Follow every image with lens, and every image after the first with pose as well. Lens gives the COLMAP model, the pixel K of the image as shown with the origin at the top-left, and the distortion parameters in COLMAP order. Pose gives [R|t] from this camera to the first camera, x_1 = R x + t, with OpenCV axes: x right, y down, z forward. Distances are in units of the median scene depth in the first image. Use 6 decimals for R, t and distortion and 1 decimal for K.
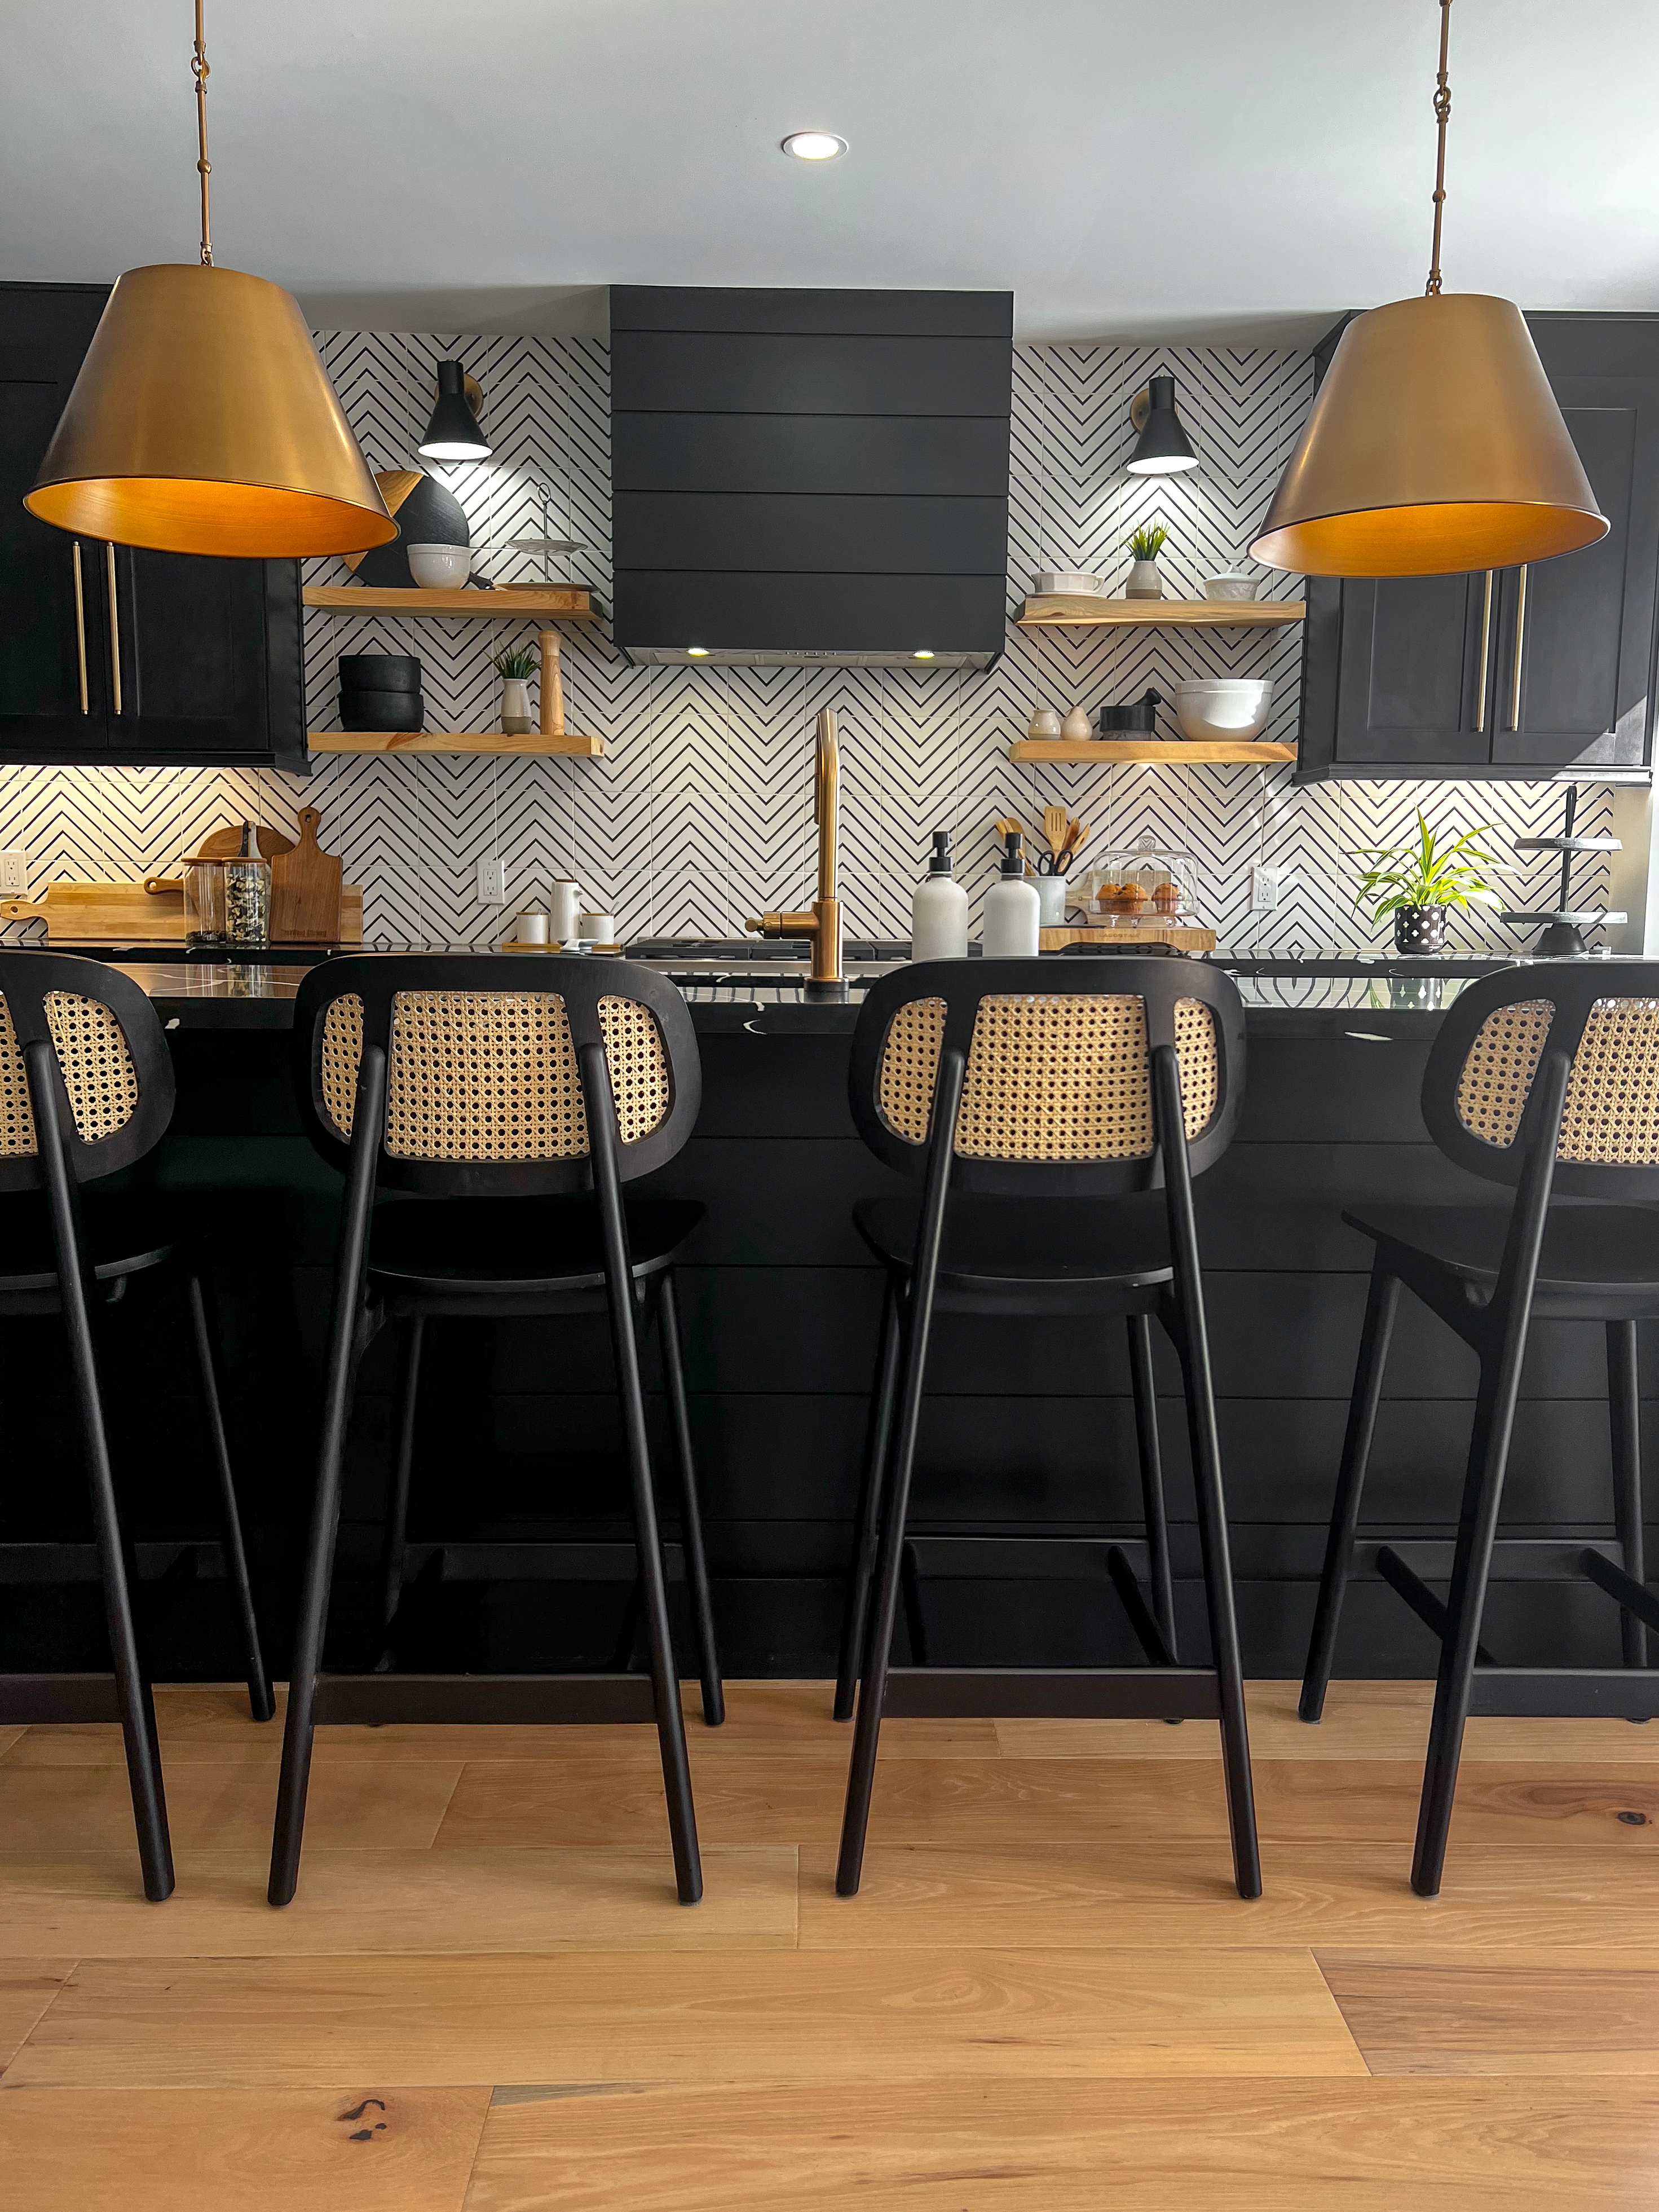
lens RADIAL K [[1698.6, 0, 829.5], [0, 1698.6, 1106.0], [0, 0, 1]] dist [0.114508, -0.153186]
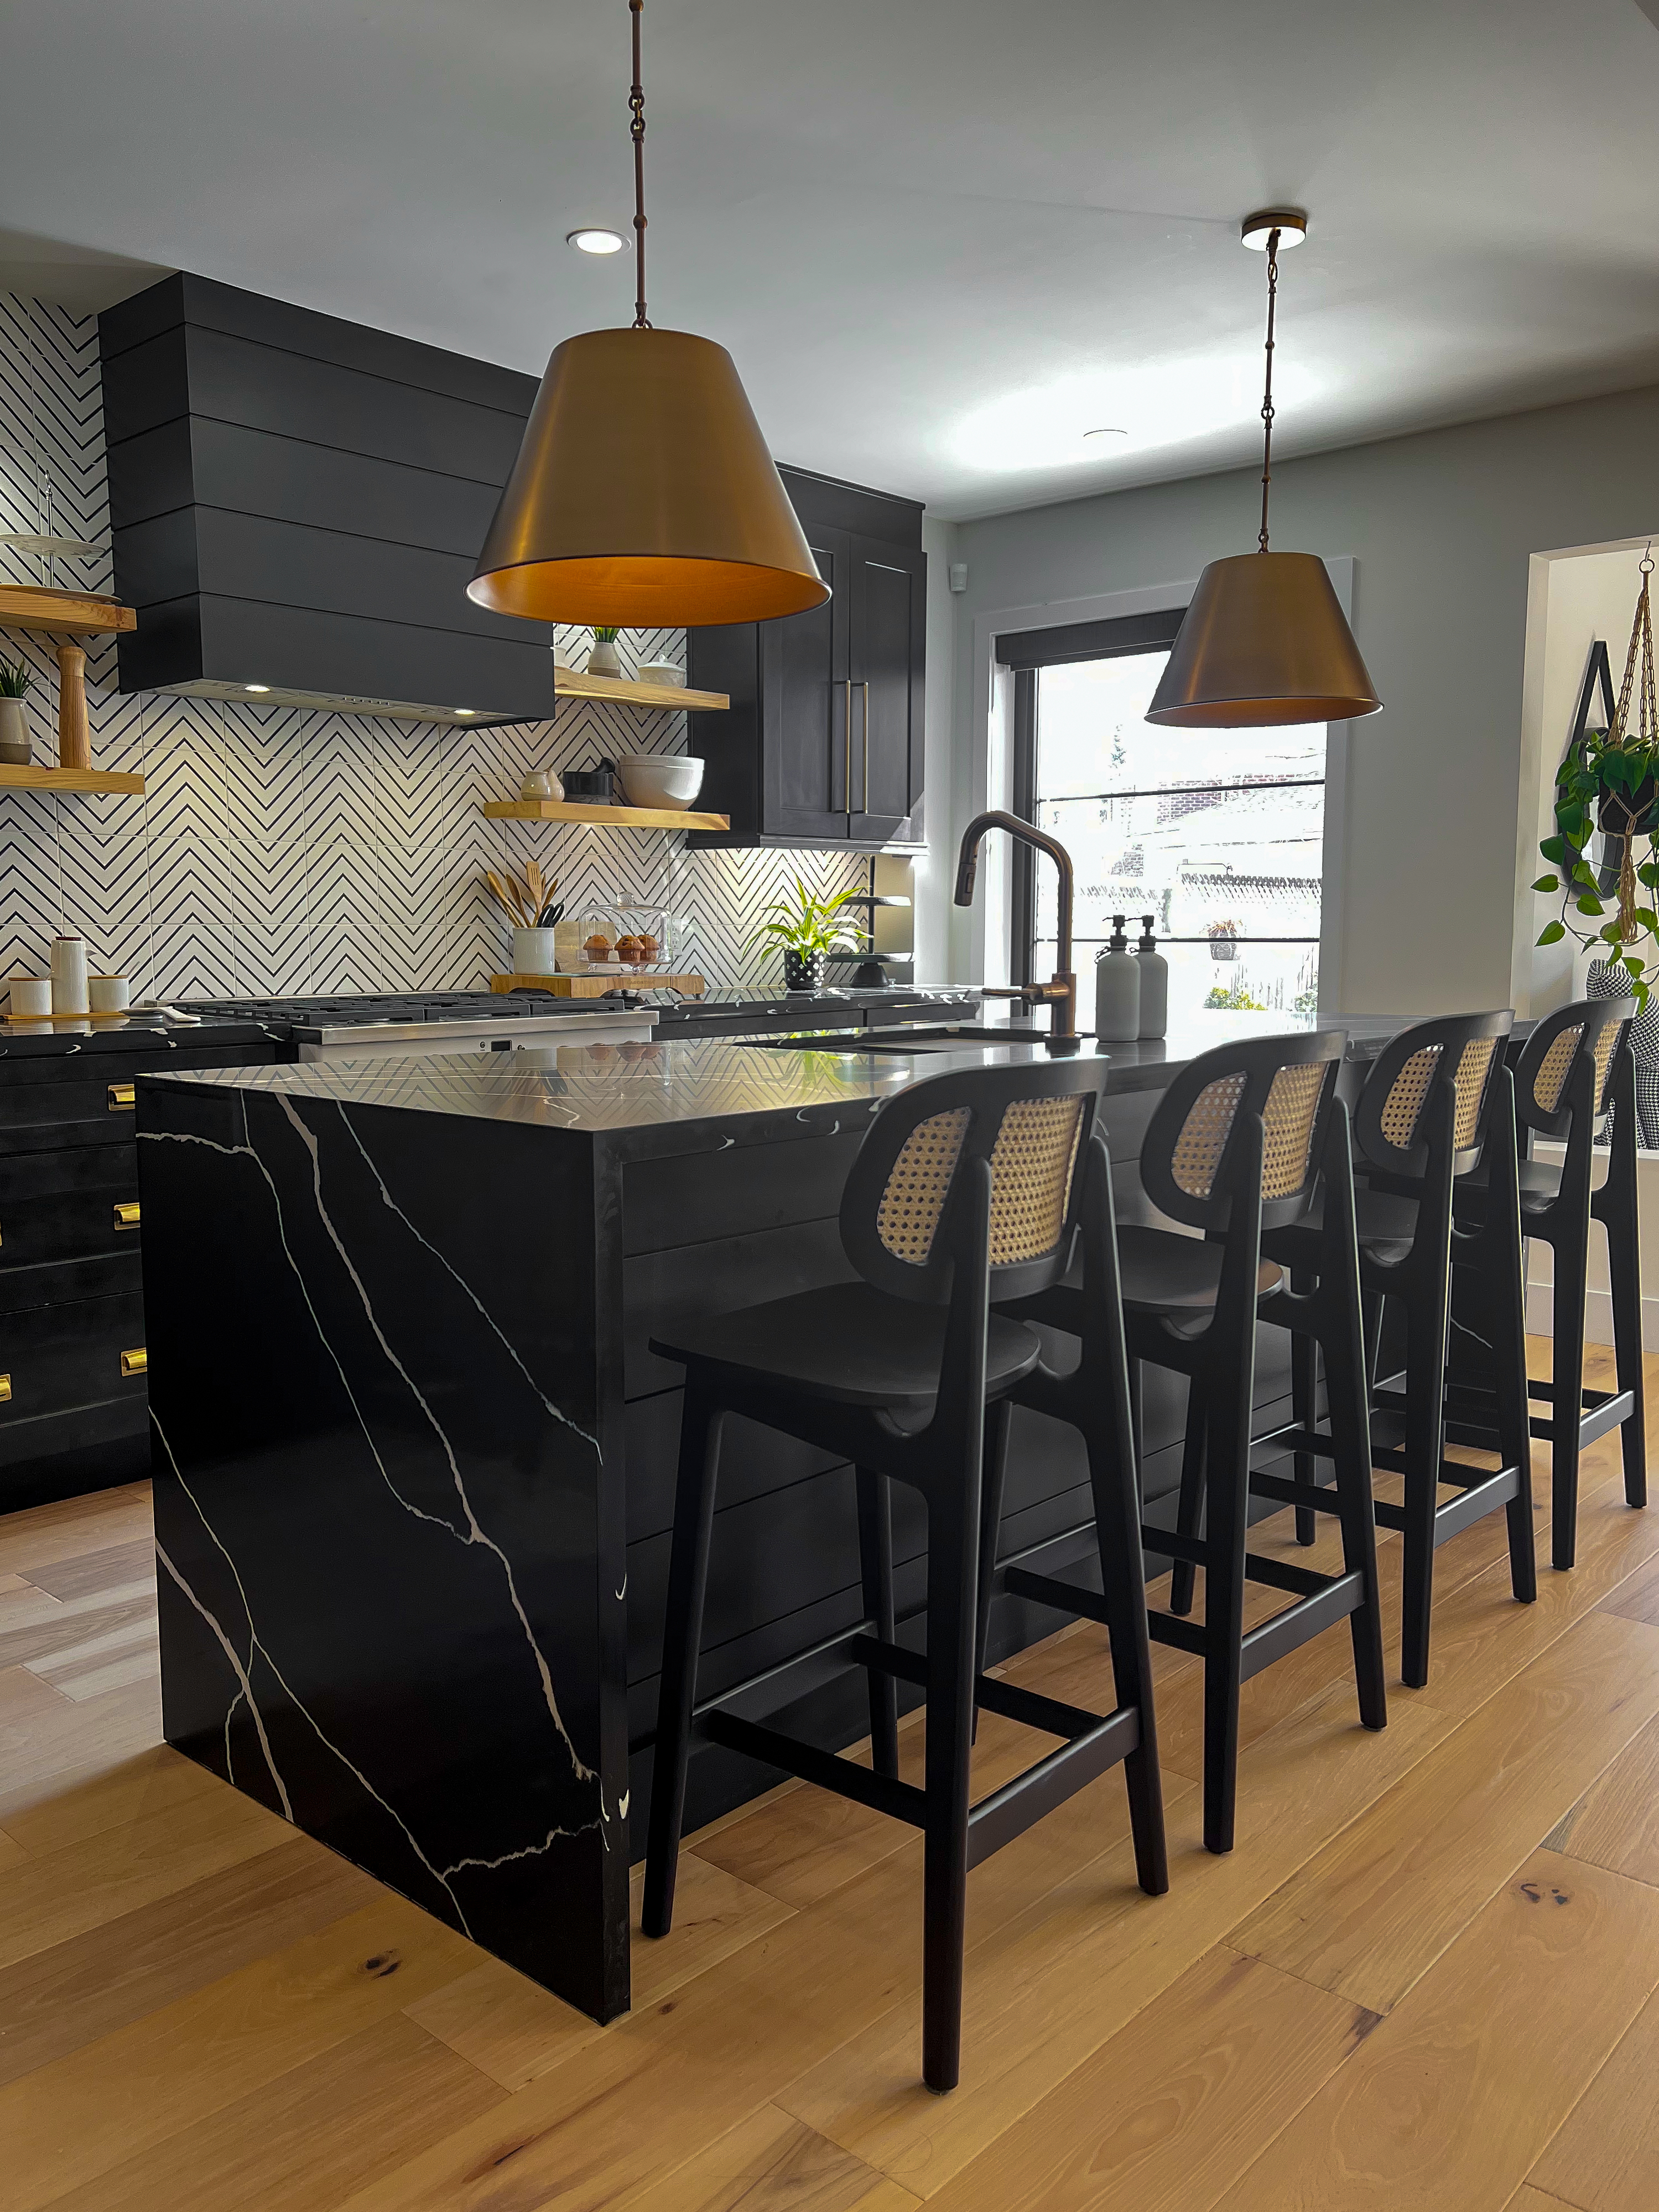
lens RADIAL K [[1704.4, 0, 829.5], [0, 1704.4, 1106.0], [0, 0, 1]] dist [0.041431, -0.066066]
pose [[0.686190, -0.085767, 0.722348, -0.573491], [0.097303, 0.994923, 0.025698, -0.039237], [-0.720885, 0.052653, 0.691052, 0.168132]]
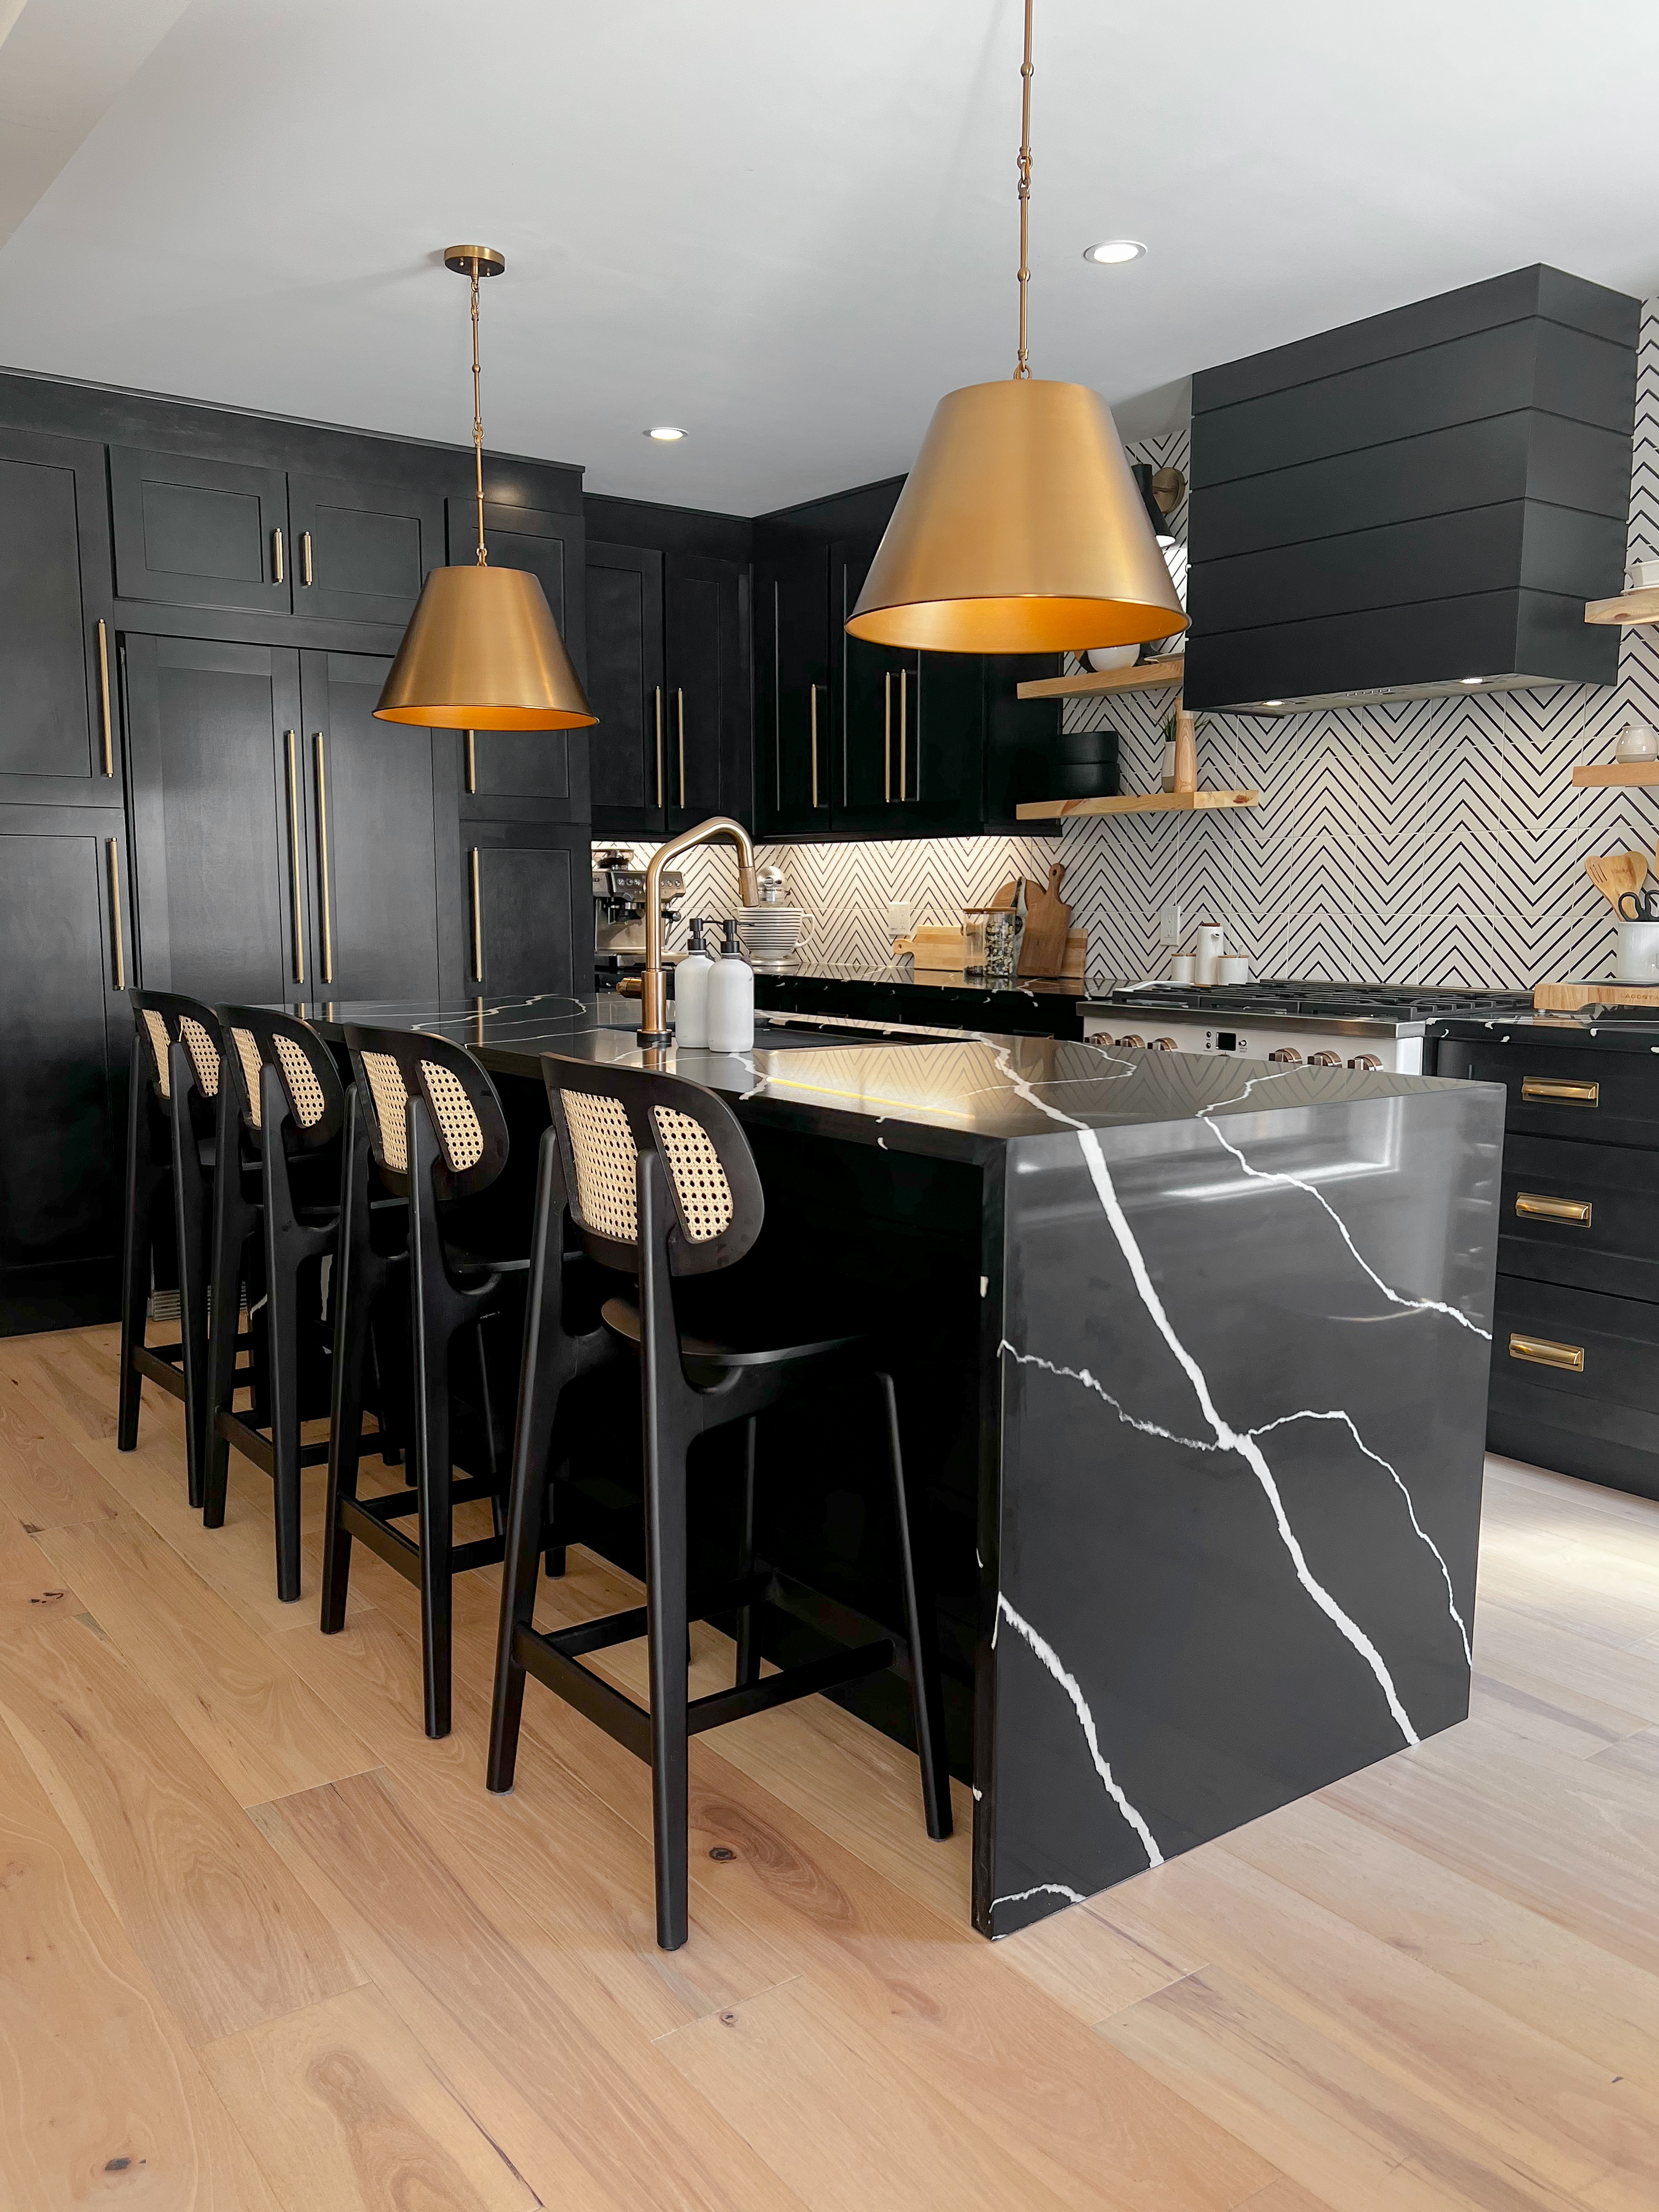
lens RADIAL K [[1742.7, 0, 829.5], [0, 1742.7, 1106.0], [0, 0, 1]] dist [0.049334, -0.131378]
pose [[0.584453, 0.088474, -0.806590, 0.657385], [-0.097072, 0.994523, 0.038749, -0.043914], [0.805600, 0.055651, 0.589840, 0.198967]]
